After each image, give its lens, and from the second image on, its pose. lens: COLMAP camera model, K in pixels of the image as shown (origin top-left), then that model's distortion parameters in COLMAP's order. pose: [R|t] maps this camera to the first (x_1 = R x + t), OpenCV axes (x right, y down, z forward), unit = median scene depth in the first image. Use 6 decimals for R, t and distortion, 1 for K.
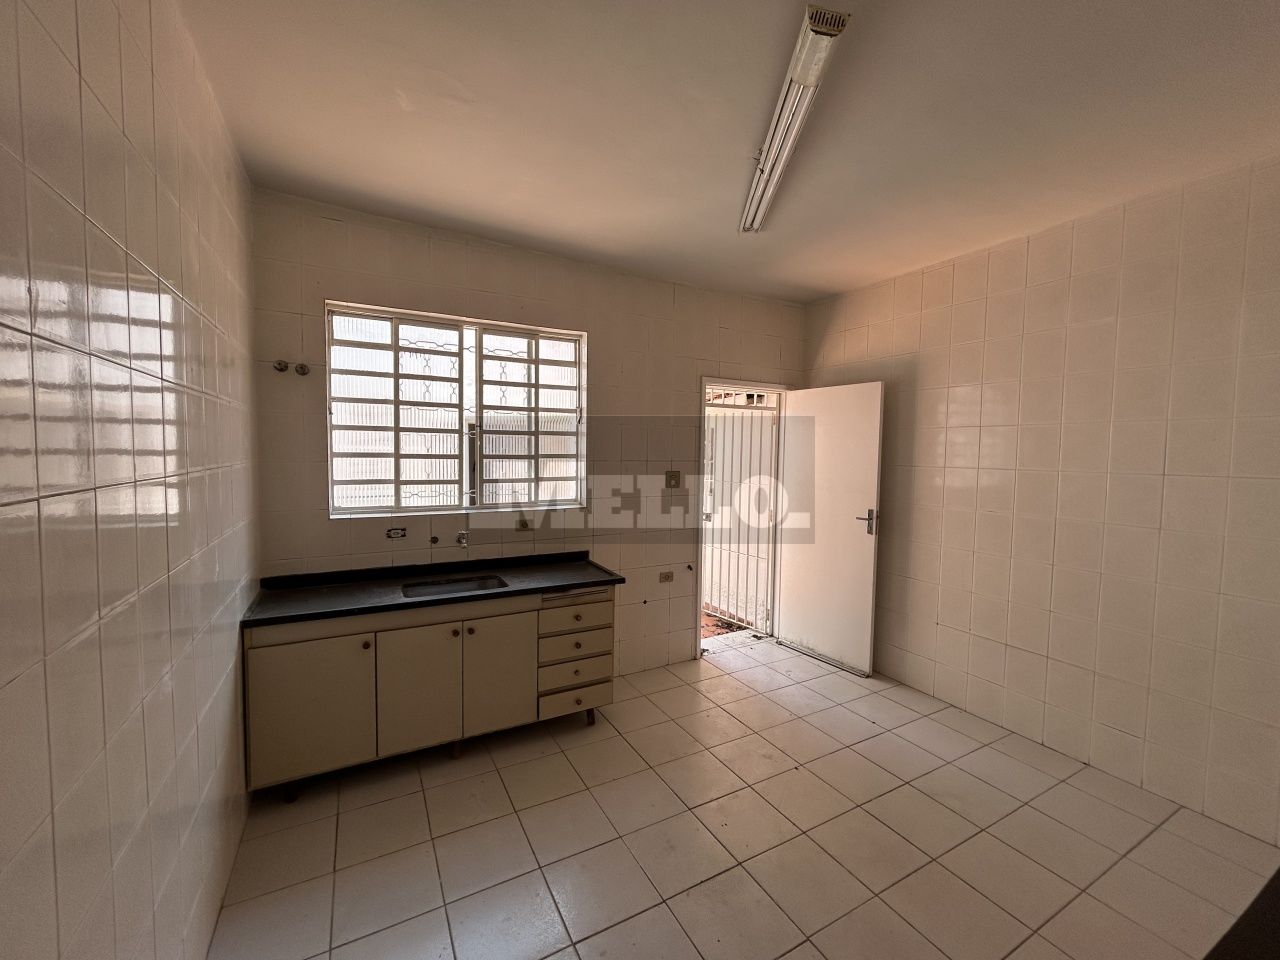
lens RADIAL K [[516.6, 0, 640.2], [0, 516.6, 480.6], [0, 0, 1]] dist [0.003614, 0.000799]
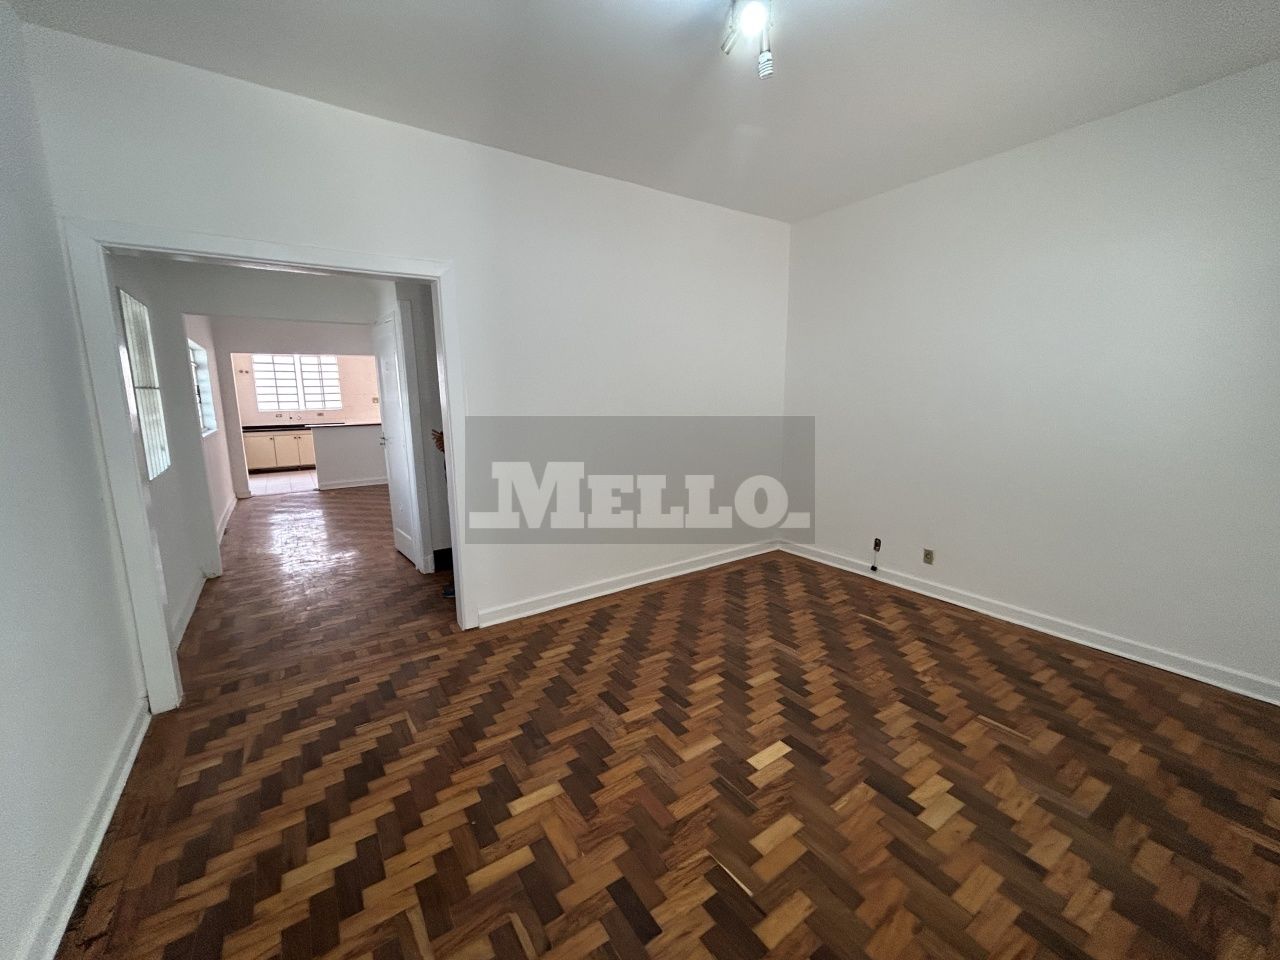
lens RADIAL K [[516.6, 0, 637.0], [0, 516.6, 476.1], [0, 0, 1]] dist [0.003614, 0.000799]
pose [[0.994280, -0.045323, 0.096715, 1.580855], [0.035778, 0.994519, 0.098243, 0.244268], [-0.100638, -0.094221, 0.990452, -2.753544]]
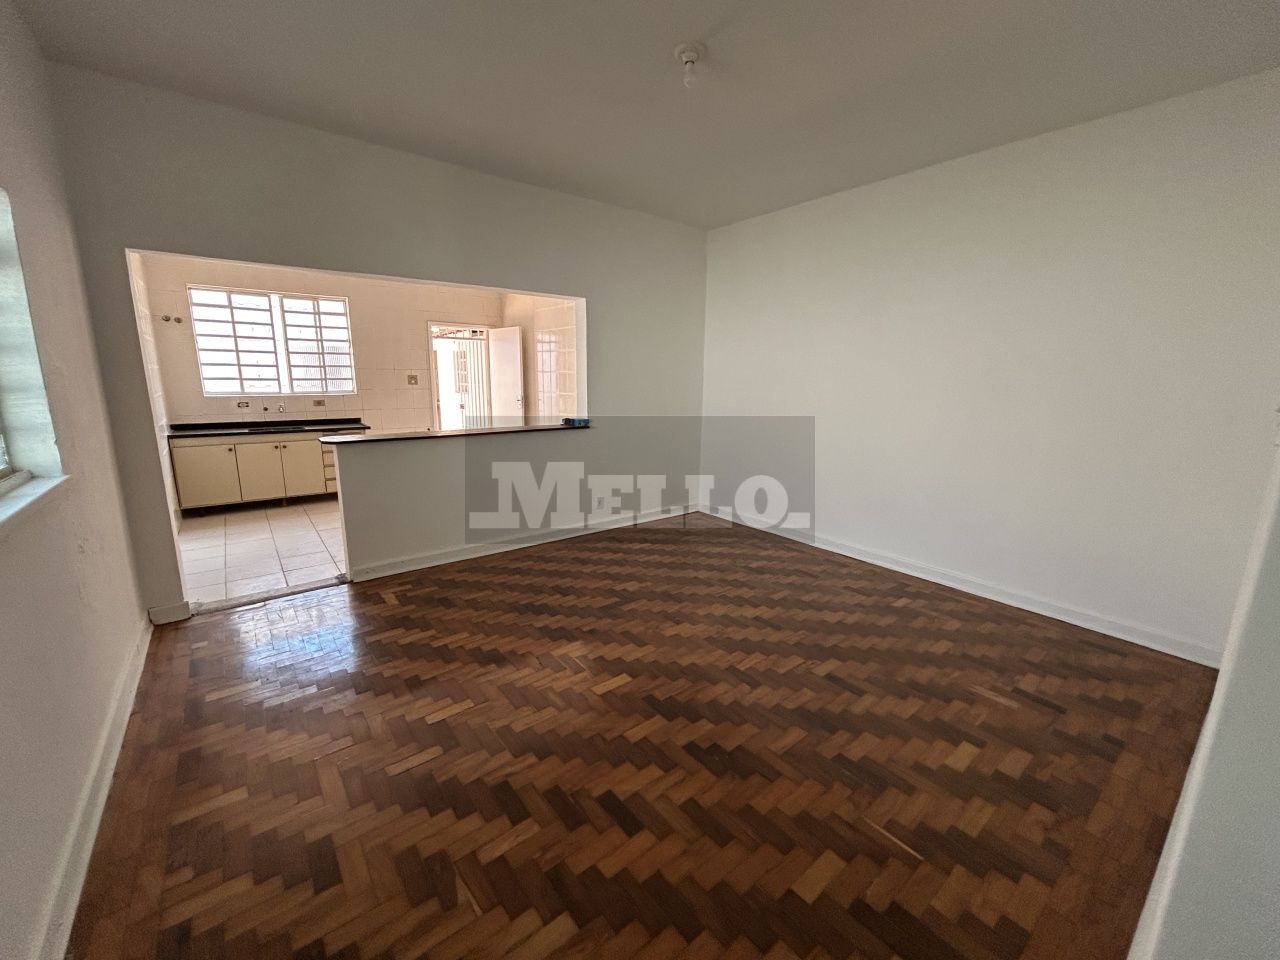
lens RADIAL K [[516.6, 0, 642.6], [0, 516.6, 476.7], [0, 0, 1]] dist [0.003614, 0.000799]
pose [[0.985546, -0.035341, 0.165678, 0.668298], [0.011902, 0.990026, 0.140380, 0.109147], [-0.168987, -0.136379, 0.976137, -1.176679]]
